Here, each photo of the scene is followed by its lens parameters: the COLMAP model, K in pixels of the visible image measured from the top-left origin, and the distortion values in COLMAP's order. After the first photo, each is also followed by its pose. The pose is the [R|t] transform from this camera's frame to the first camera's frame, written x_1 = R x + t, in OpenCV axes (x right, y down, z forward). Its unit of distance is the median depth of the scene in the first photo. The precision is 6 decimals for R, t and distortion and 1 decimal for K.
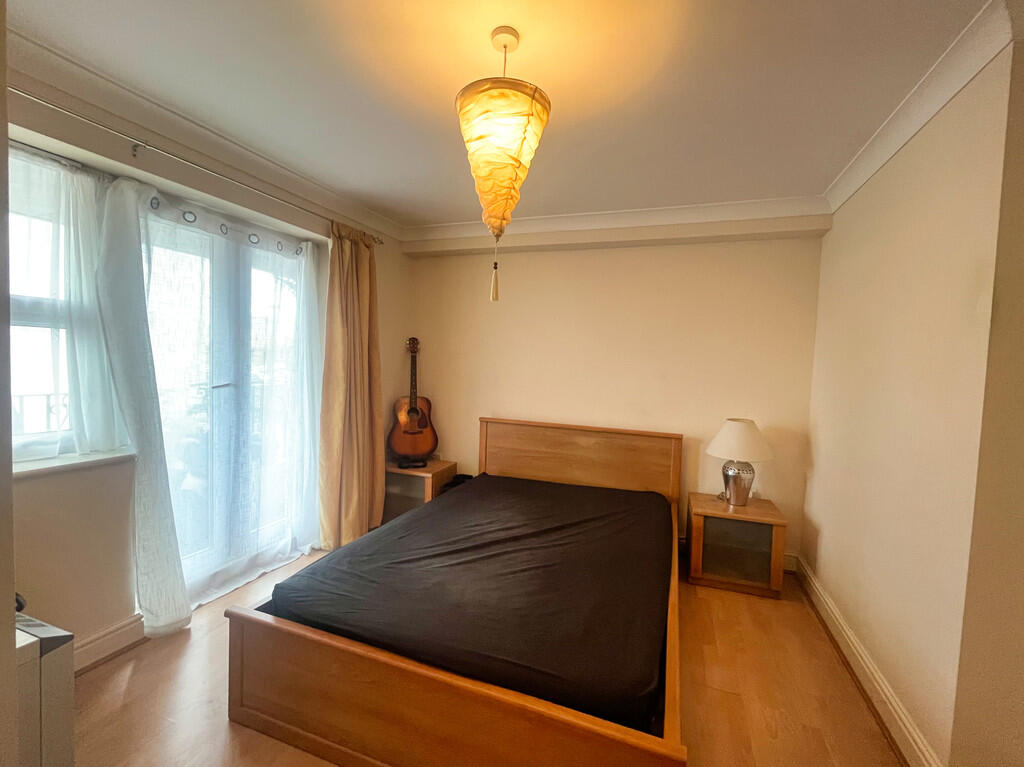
lens RADIAL K [[415.8, 0, 518.3], [0, 415.8, 386.1], [0, 0, 1]] dist [-0.001628, 0.000552]
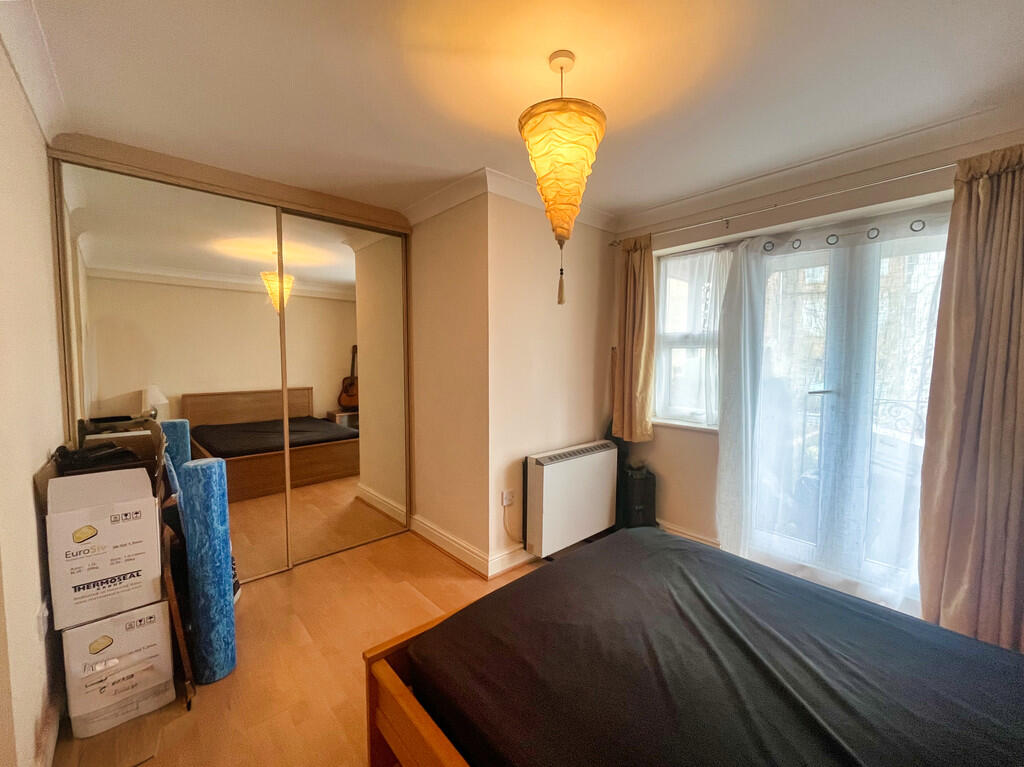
lens RADIAL K [[415.8, 0, 515.2], [0, 415.8, 380.0], [0, 0, 1]] dist [-0.001628, 0.000552]
pose [[-0.461532, 0.026284, -0.886734, 0.663645], [-0.063632, 0.996005, 0.062643, -0.055364], [0.884839, 0.085337, -0.458015, 0.942697]]
